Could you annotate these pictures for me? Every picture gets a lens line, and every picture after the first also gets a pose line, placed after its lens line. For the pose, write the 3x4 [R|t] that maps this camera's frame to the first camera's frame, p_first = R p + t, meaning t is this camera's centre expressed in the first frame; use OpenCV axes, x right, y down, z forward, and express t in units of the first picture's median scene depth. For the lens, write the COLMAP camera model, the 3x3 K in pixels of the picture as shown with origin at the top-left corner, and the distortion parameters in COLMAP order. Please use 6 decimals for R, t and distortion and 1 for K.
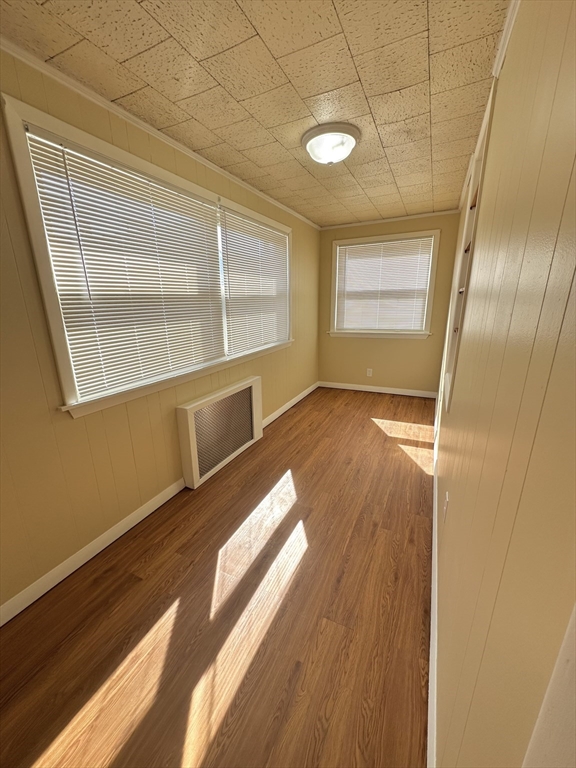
lens RADIAL K [[306.4, 0, 287.8], [0, 306.4, 383.8], [0, 0, 1]] dist [-0.002397, 0.000746]
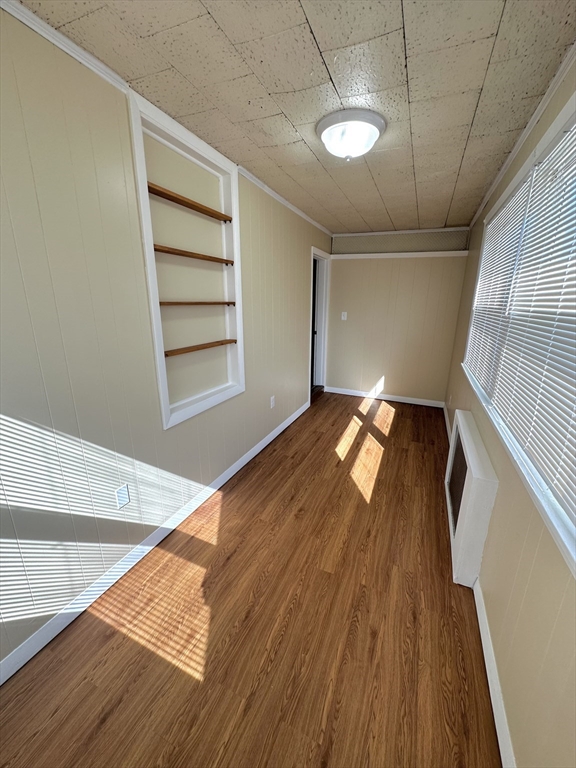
lens RADIAL K [[306.4, 0, 289.3], [0, 306.4, 383.1], [0, 0, 1]] dist [-0.002397, 0.000746]
pose [[-0.999448, 0.008923, -0.031992, 0.280613], [-0.008809, 0.857531, 0.514356, -0.511064], [0.032024, 0.514354, -0.856980, 1.701443]]
